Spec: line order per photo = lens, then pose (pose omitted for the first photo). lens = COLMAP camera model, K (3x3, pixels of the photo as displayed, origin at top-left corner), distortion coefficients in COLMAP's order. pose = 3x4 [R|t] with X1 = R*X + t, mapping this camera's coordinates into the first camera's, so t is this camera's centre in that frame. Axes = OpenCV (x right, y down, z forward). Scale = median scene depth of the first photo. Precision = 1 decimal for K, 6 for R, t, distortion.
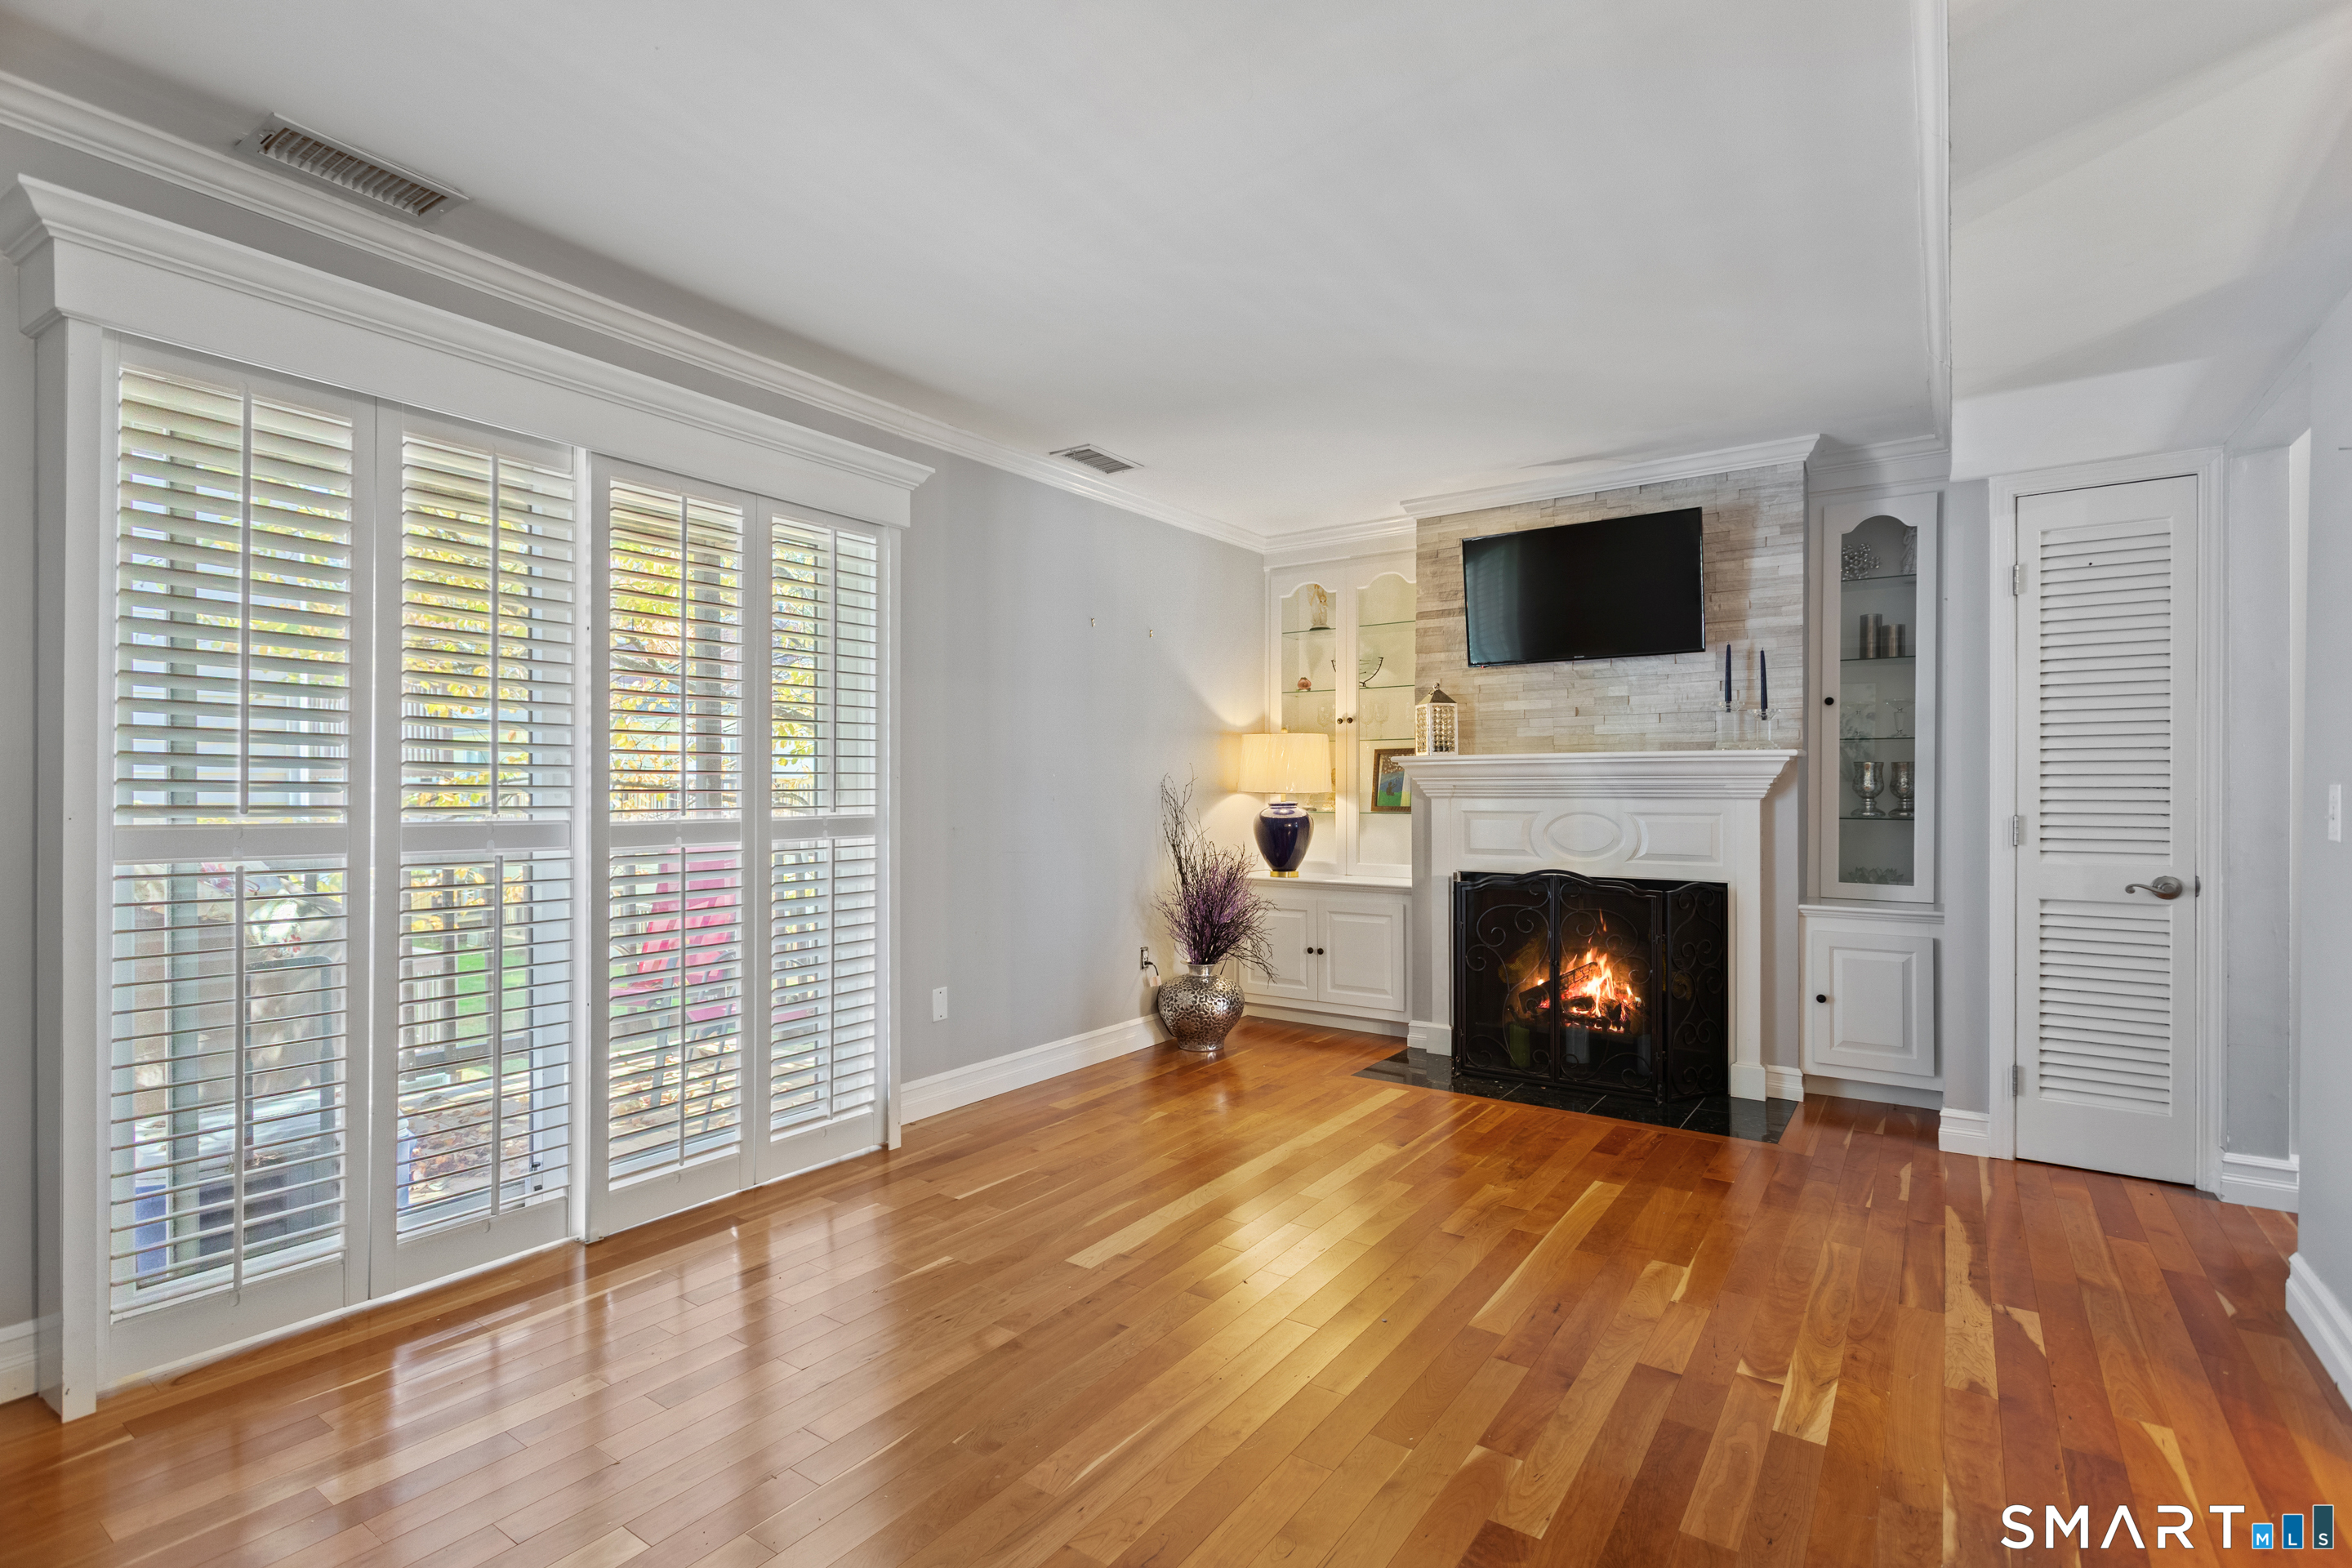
lens RADIAL K [[1118.5, 0, 1172.0], [0, 1118.5, 779.4], [0, 0, 1]] dist [-0.000378, 0.001139]
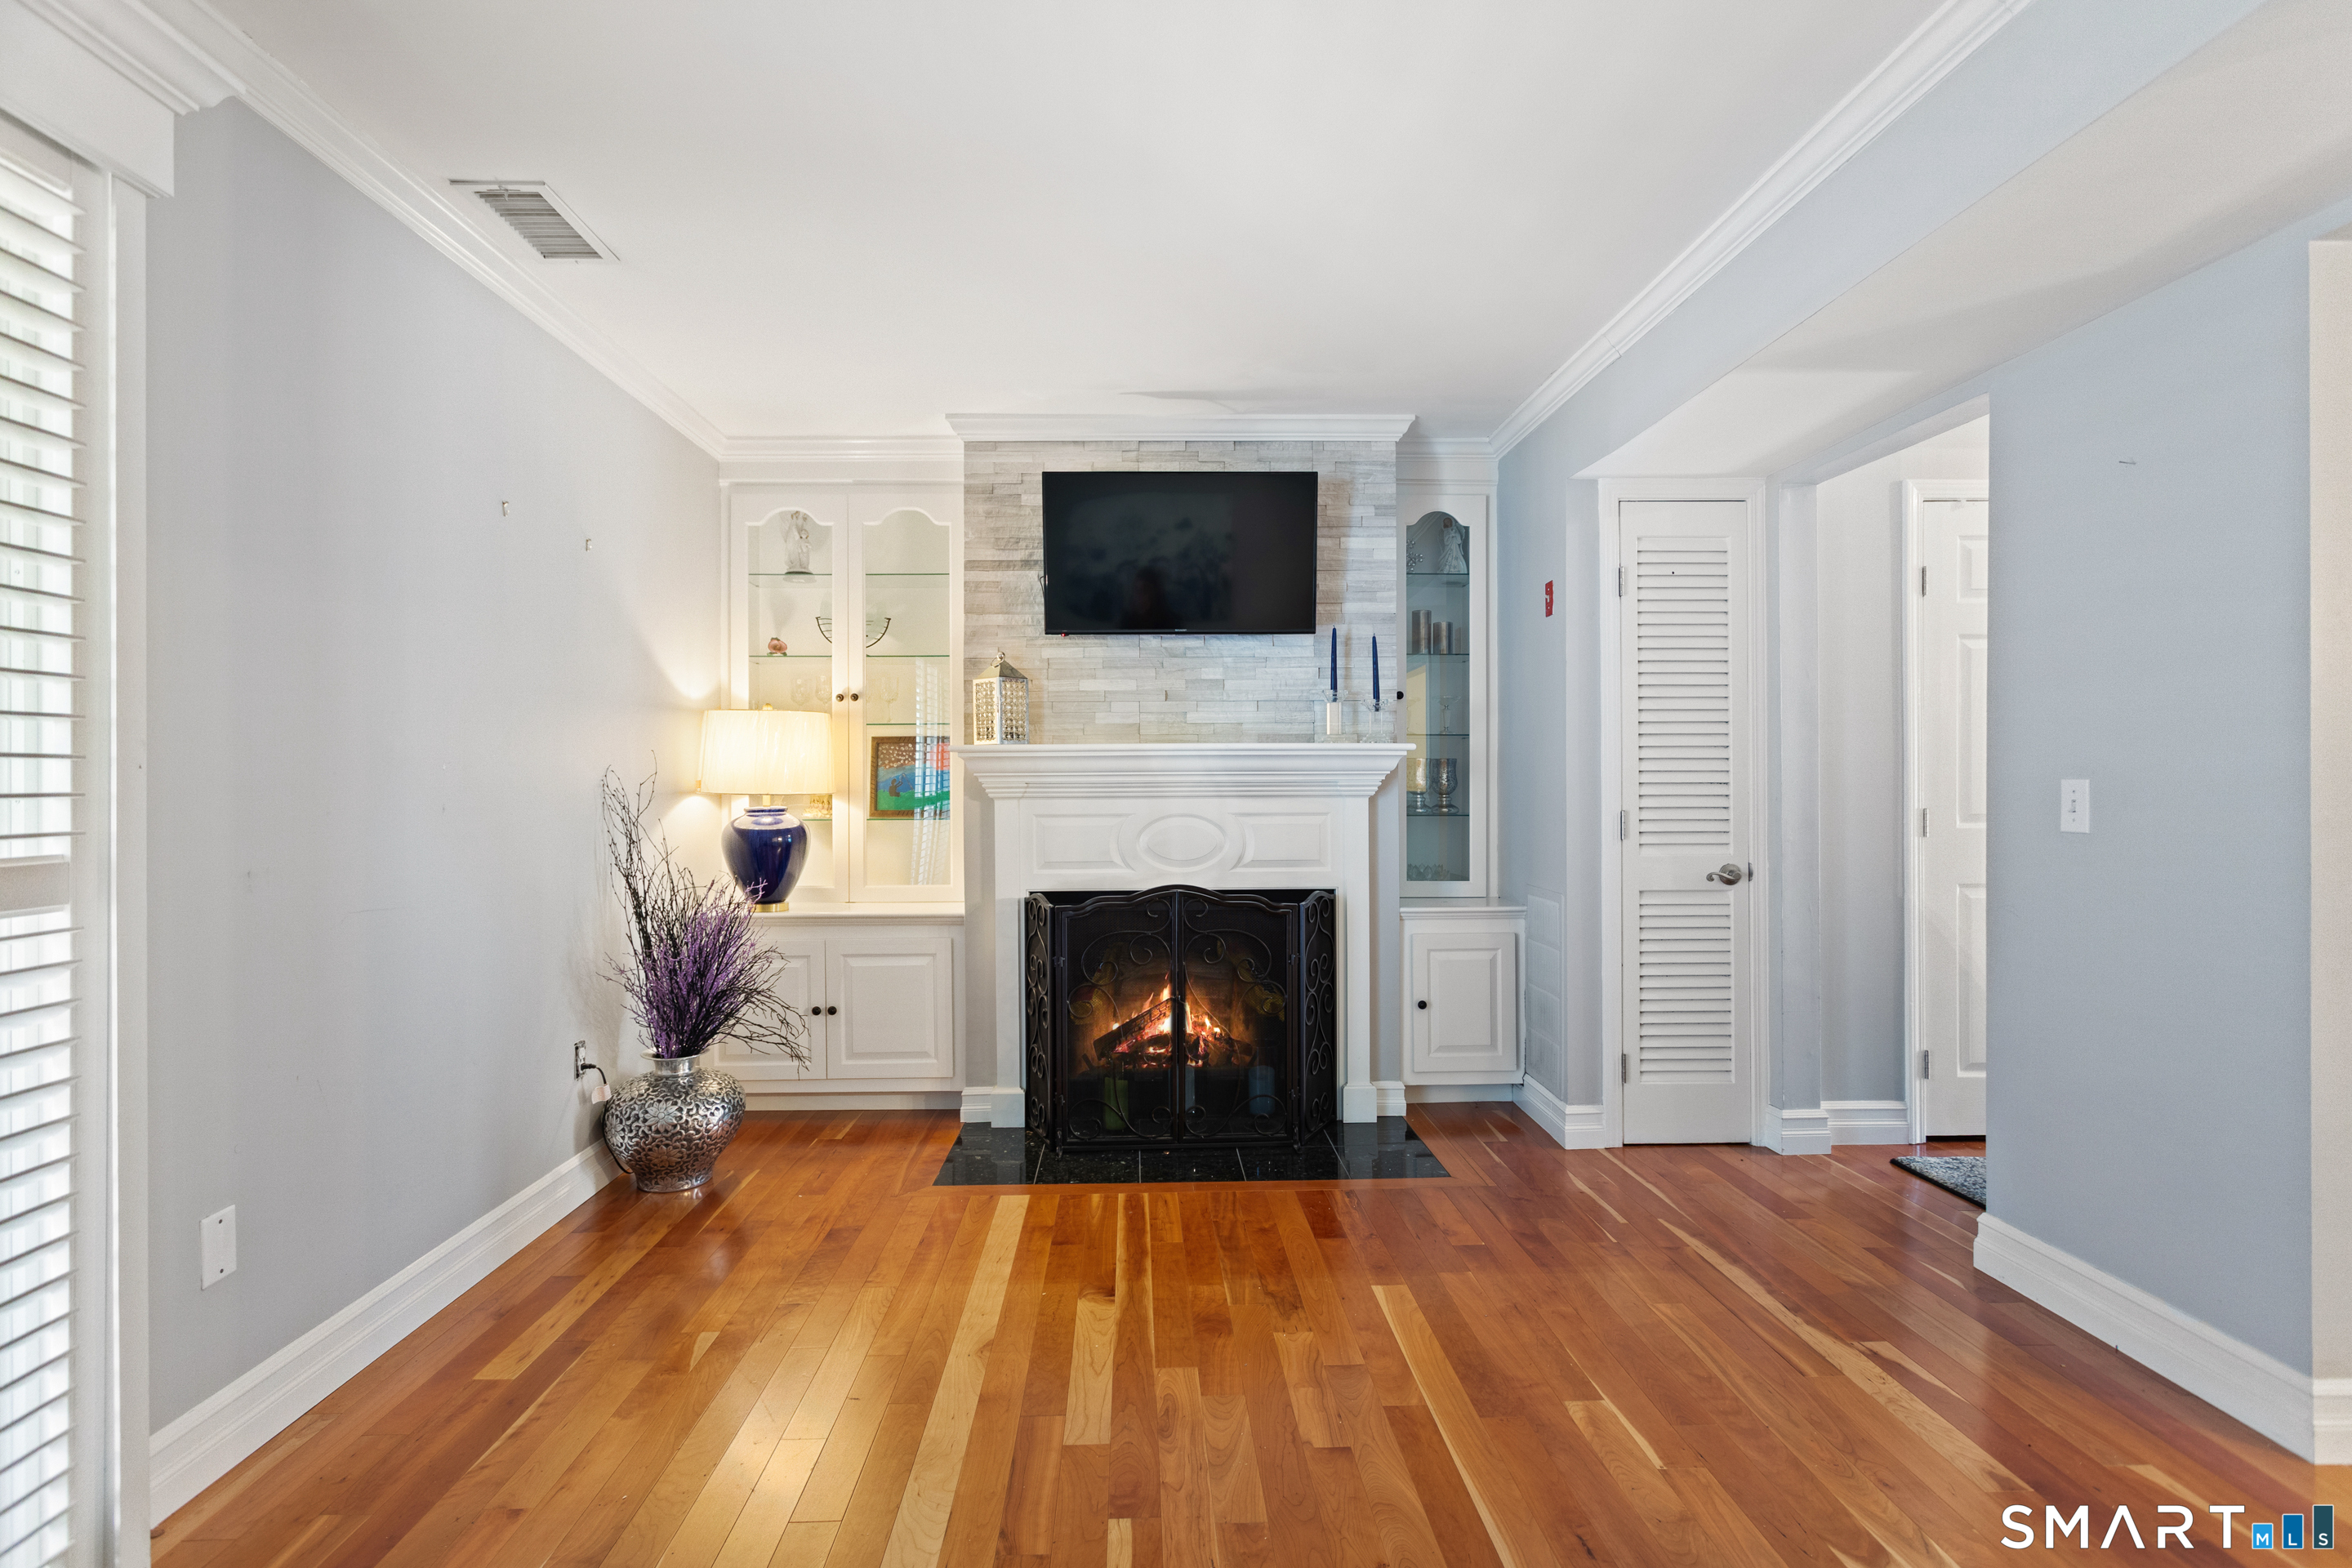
lens RADIAL K [[1109.2, 0, 1169.5], [0, 1109.2, 778.1], [0, 0, 1]] dist [-0.002908, 0.000893]
pose [[0.801343, 0.001034, 0.598205, -0.148251], [-0.000441, 0.999999, -0.001138, 0.003131], [-0.598205, 0.000648, 0.801342, 0.343755]]
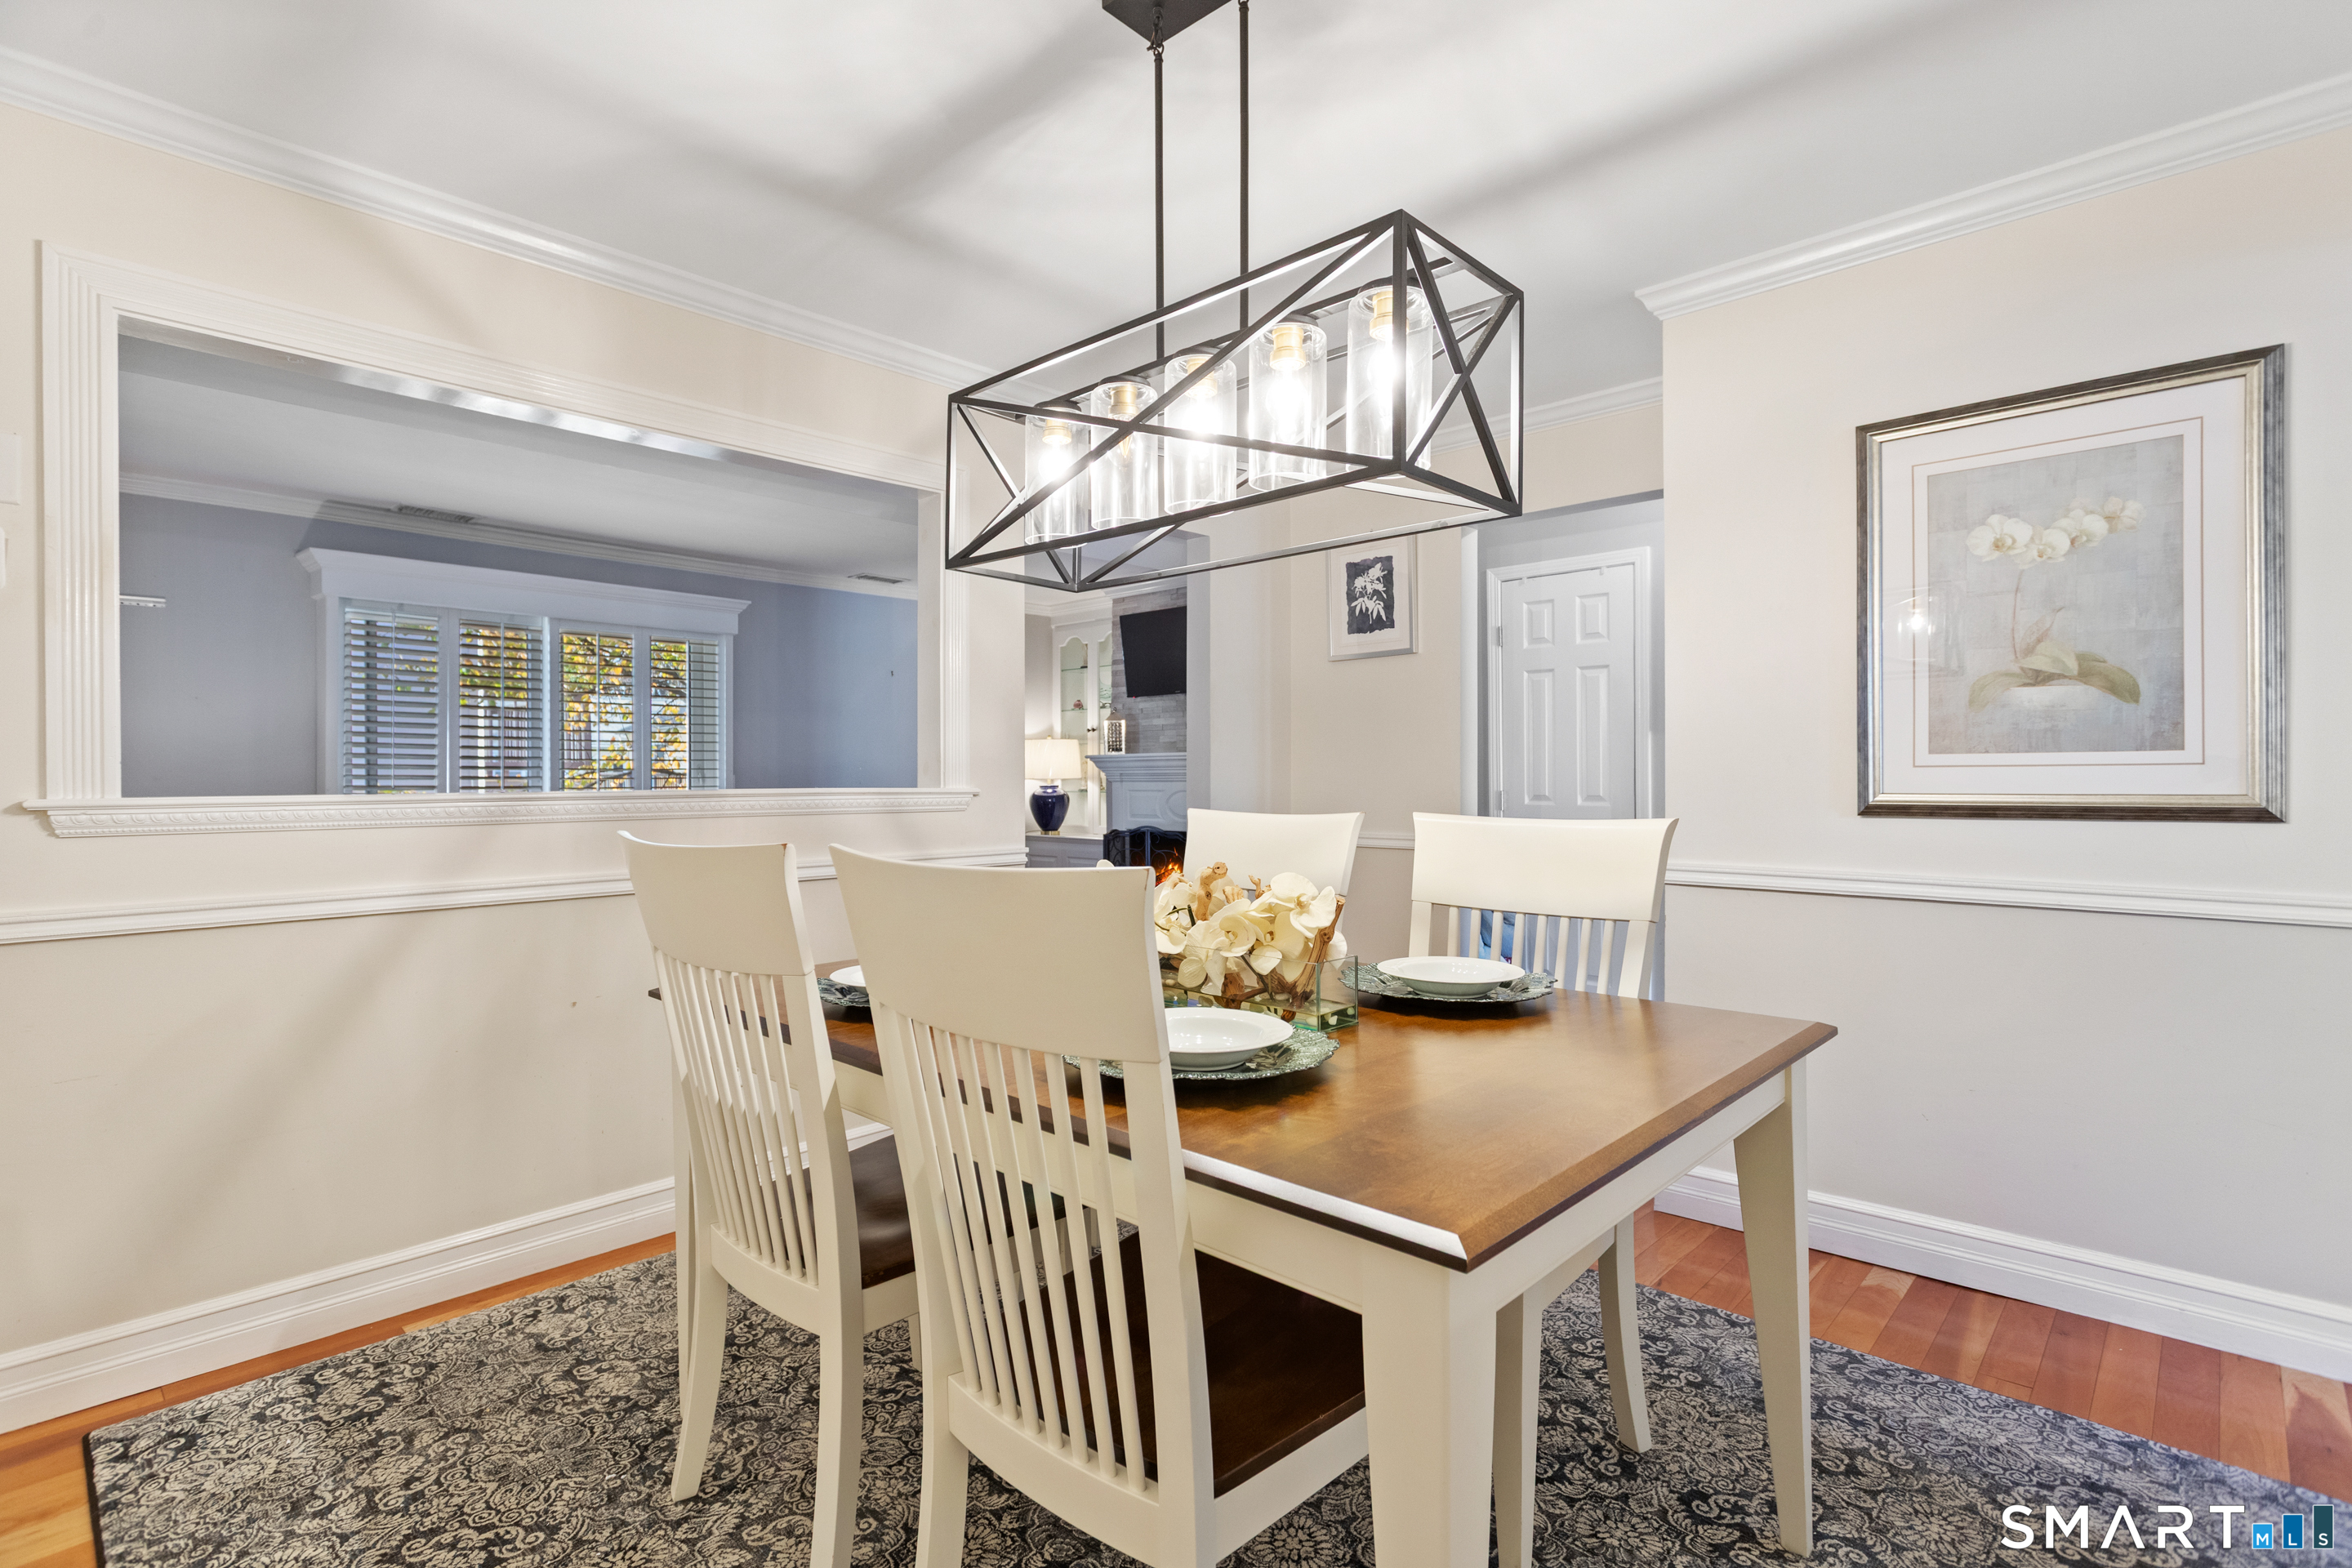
lens RADIAL K [[1118.5, 0, 1172.0], [0, 1118.5, 779.4], [0, 0, 1]] dist [-0.000378, 0.001139]
pose [[0.989039, -0.004719, -0.147579, 0.606944], [0.006411, 0.999919, 0.010994, -0.003080], [0.147515, -0.011819, 0.988989, -0.583731]]
